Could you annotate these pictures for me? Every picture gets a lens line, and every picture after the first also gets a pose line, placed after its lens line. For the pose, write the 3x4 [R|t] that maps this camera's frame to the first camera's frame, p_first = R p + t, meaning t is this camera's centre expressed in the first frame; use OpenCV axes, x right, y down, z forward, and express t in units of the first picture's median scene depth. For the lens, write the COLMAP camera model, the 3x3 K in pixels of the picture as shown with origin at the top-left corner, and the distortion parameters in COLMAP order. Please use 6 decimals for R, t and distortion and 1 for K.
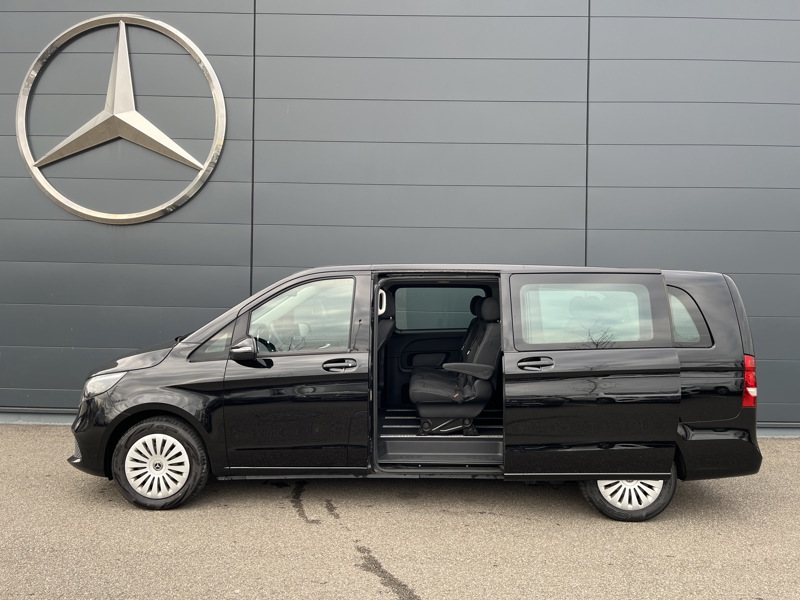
lens RADIAL K [[608.5, 0, 402.3], [0, 608.5, 300.9], [0, 0, 1]] dist [0.054169, -0.089580]
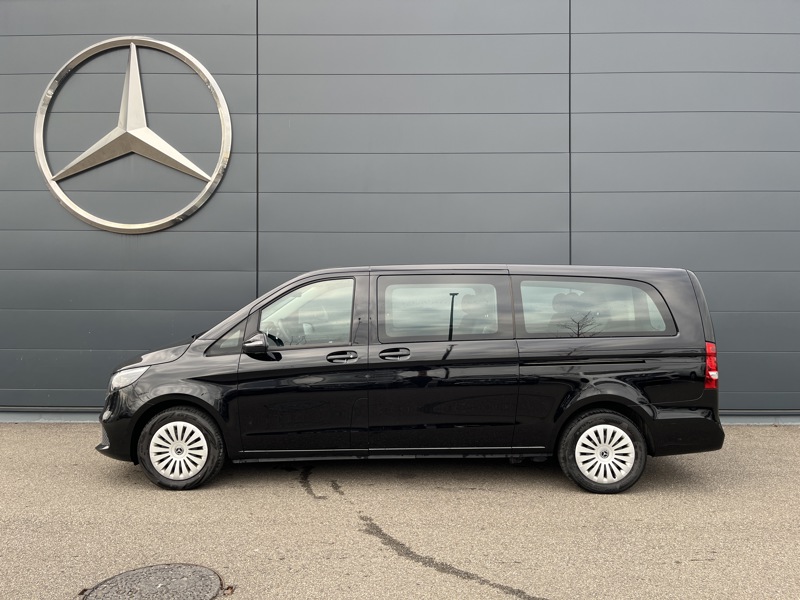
lens RADIAL K [[611.1, 0, 402.8], [0, 611.1, 305.3], [0, 0, 1]] dist [0.009904, -0.007126]
pose [[0.999893, -0.014462, 0.001986, 0.006524], [0.014469, 0.999889, -0.003529, 0.016854], [-0.001934, 0.003558, 0.999992, -0.106923]]
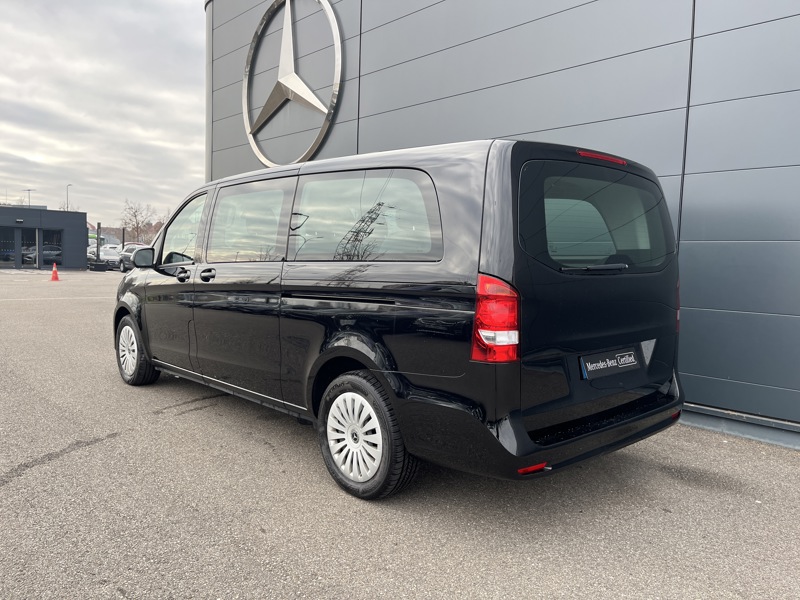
lens RADIAL K [[611.1, 0, 402.8], [0, 611.1, 305.3], [0, 0, 1]] dist [0.009904, -0.007126]
pose [[0.689418, 0.056523, -0.722155, 0.919578], [-0.009719, 0.997583, 0.068802, 0.077933], [0.724298, -0.040415, 0.688301, 0.532814]]
